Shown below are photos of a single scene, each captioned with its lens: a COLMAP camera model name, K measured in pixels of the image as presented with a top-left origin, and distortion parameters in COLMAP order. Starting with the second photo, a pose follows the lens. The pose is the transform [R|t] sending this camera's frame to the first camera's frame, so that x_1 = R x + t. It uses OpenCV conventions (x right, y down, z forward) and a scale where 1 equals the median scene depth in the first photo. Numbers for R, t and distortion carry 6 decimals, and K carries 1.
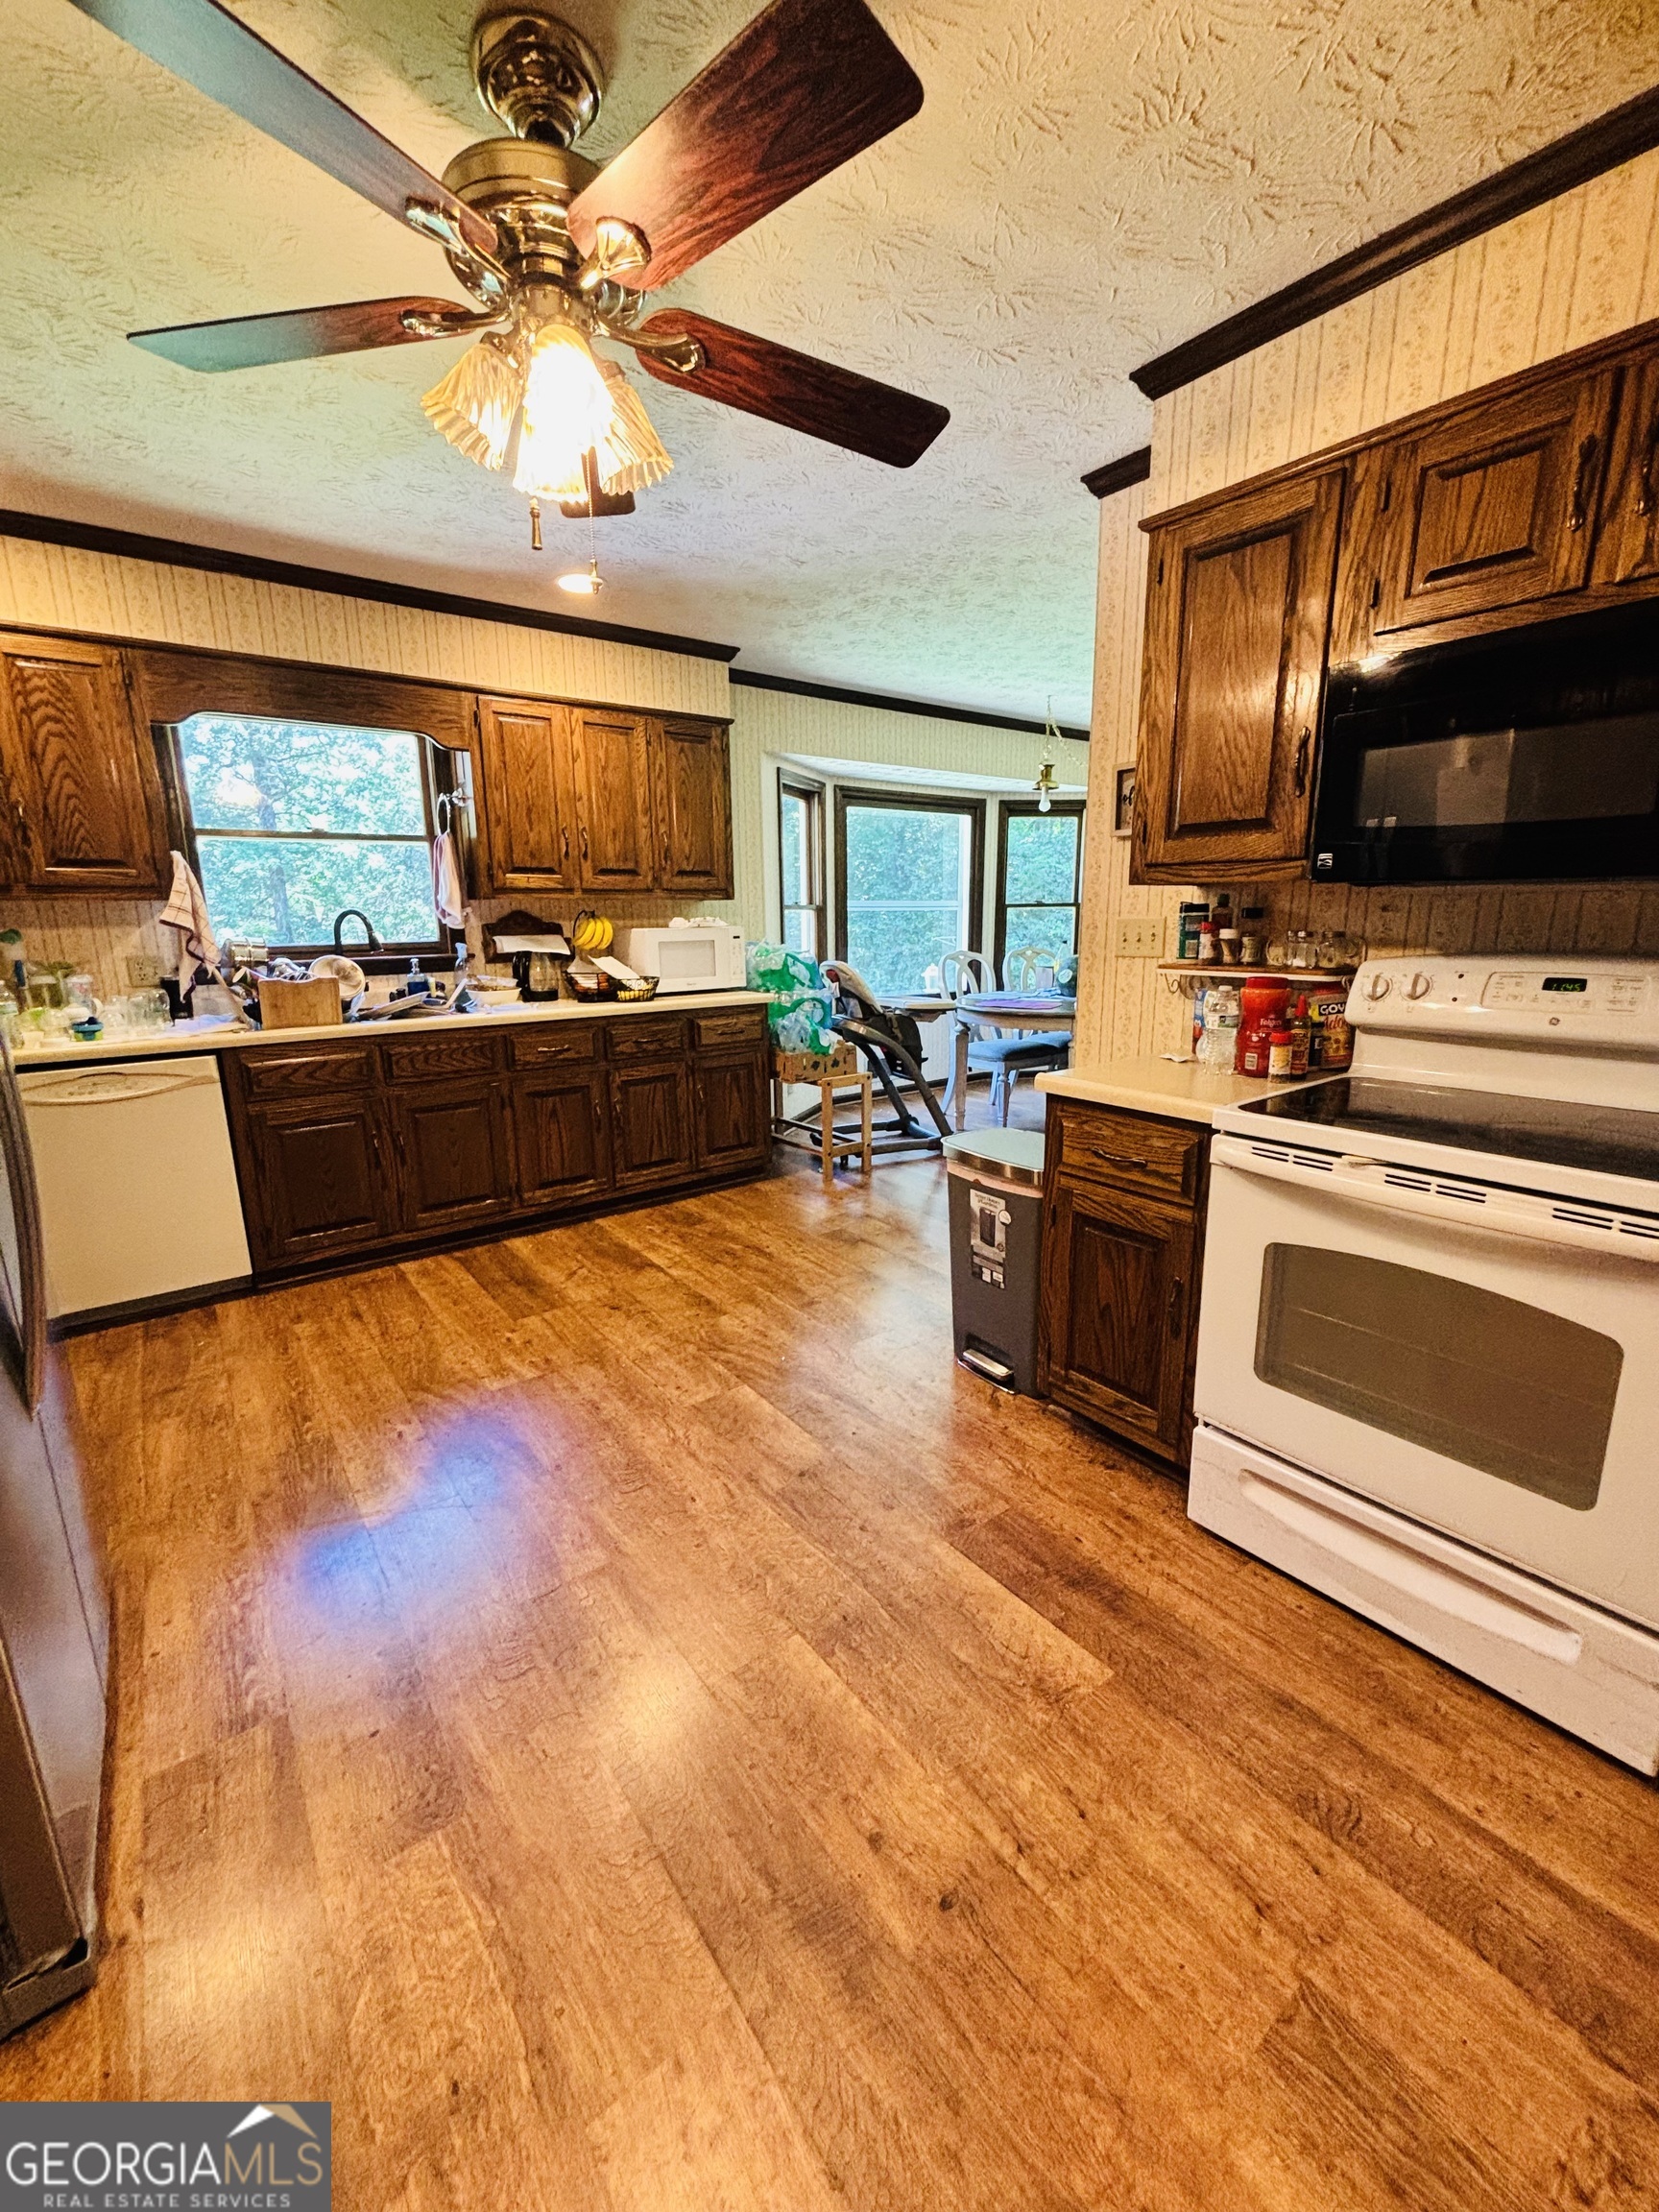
lens RADIAL K [[893.0, 0, 832.0], [0, 893.0, 1100.9], [0, 0, 1]] dist [-0.000566, 0.000699]
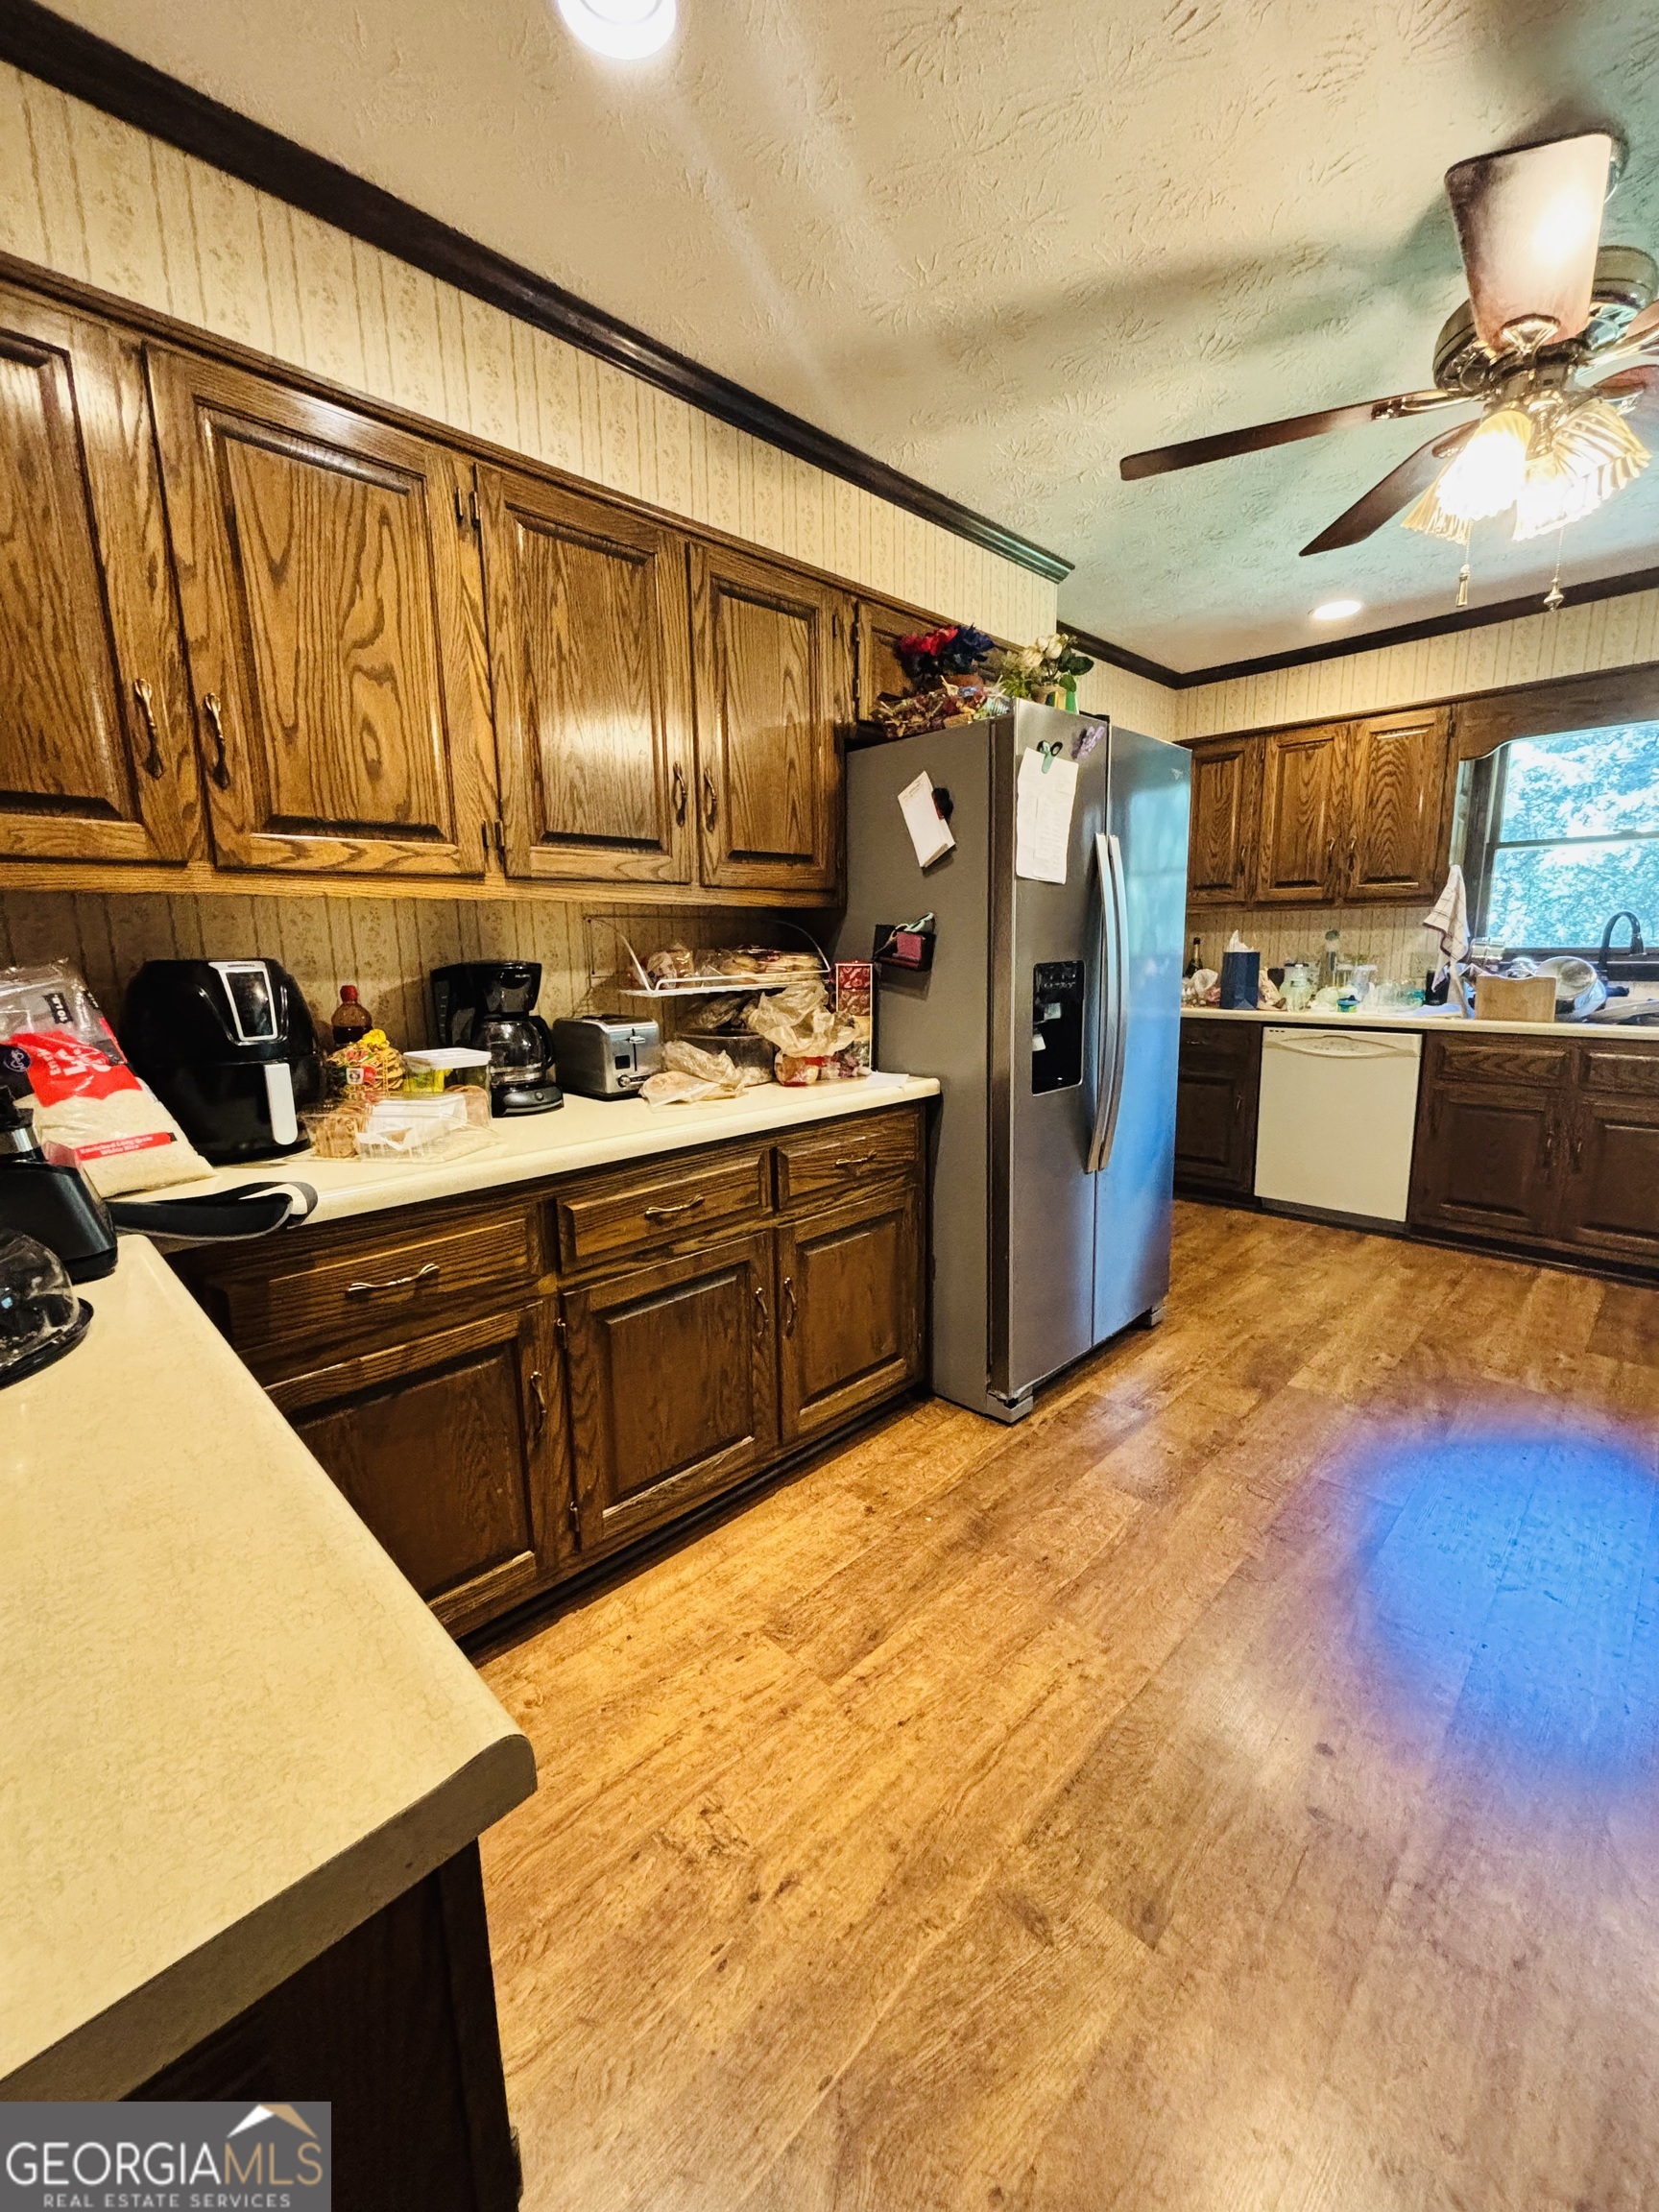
lens RADIAL K [[893.0, 0, 826.8], [0, 893.0, 1100.9], [0, 0, 1]] dist [-0.000566, 0.000699]
pose [[0.131732, 0.185291, -0.973814, 0.367900], [-0.194190, 0.968165, 0.157947, 0.000608], [0.972079, 0.168298, 0.163520, 0.036843]]
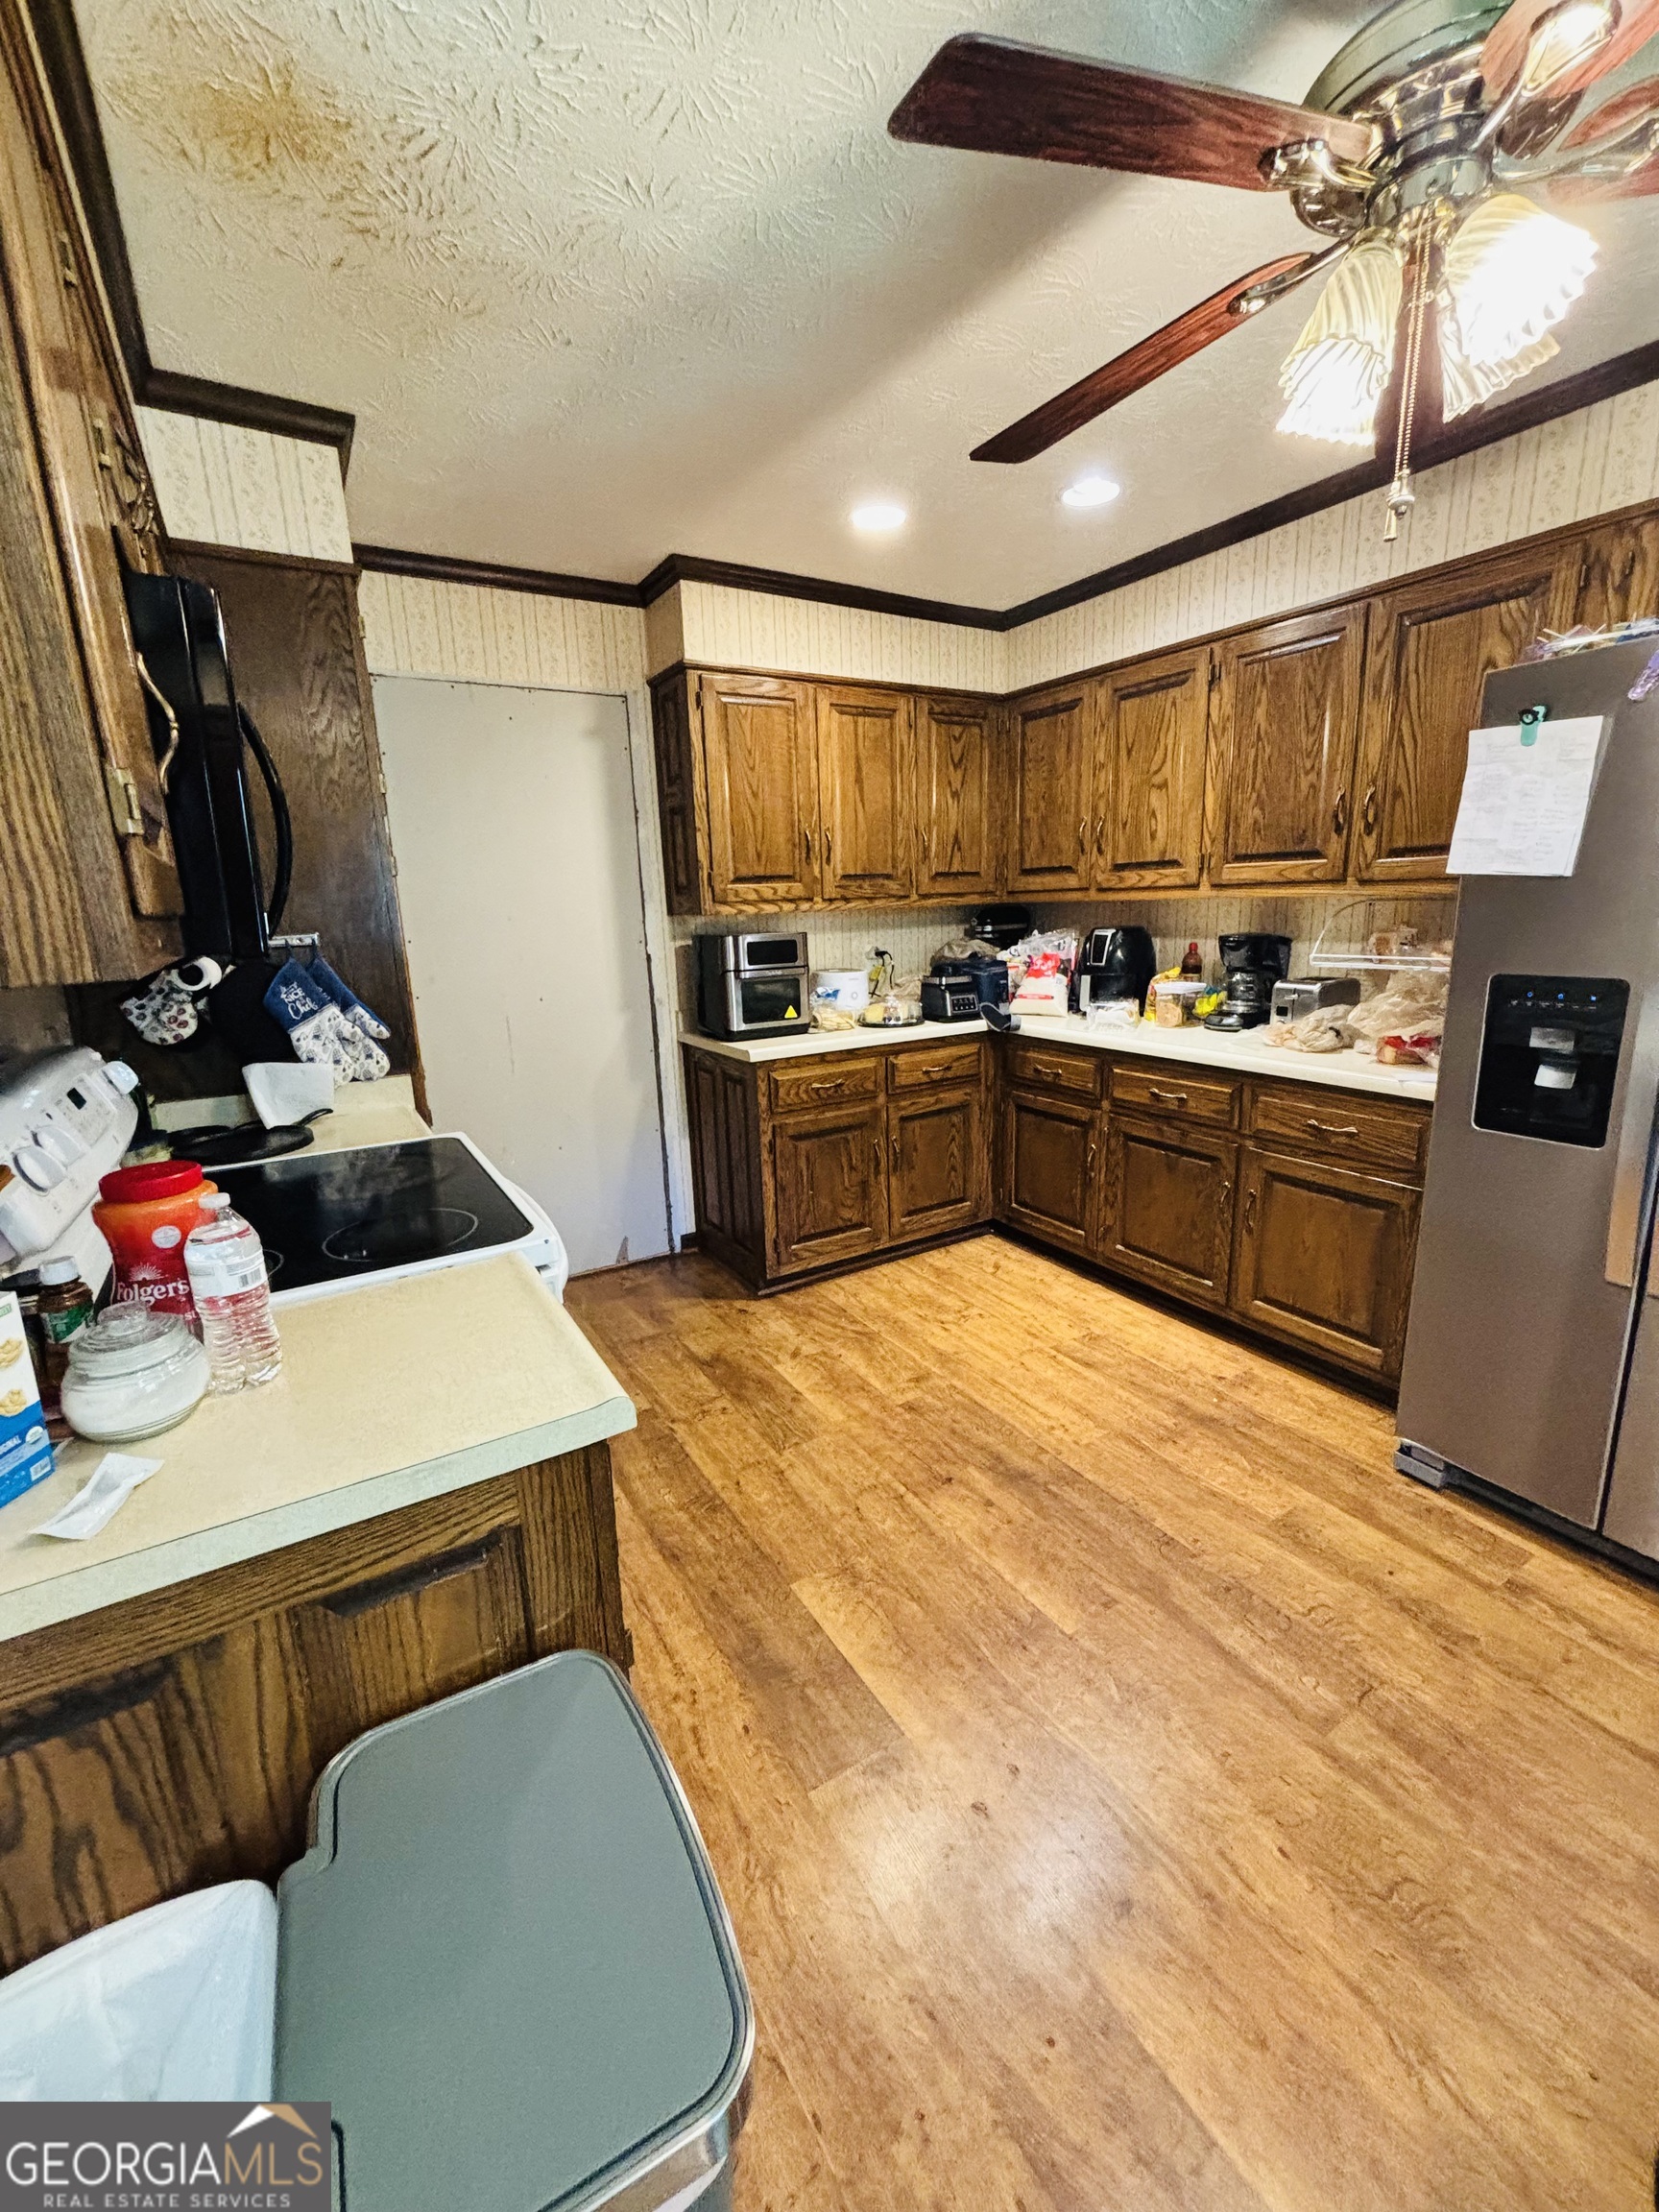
lens RADIAL K [[893.0, 0, 828.6], [0, 893.0, 1094.3], [0, 0, 1]] dist [-0.000566, 0.000699]
pose [[-0.993535, 0.019960, 0.111755, 0.058846], [0.064767, 0.908151, 0.413603, -0.227568], [-0.093235, 0.418167, -0.903573, 0.907514]]
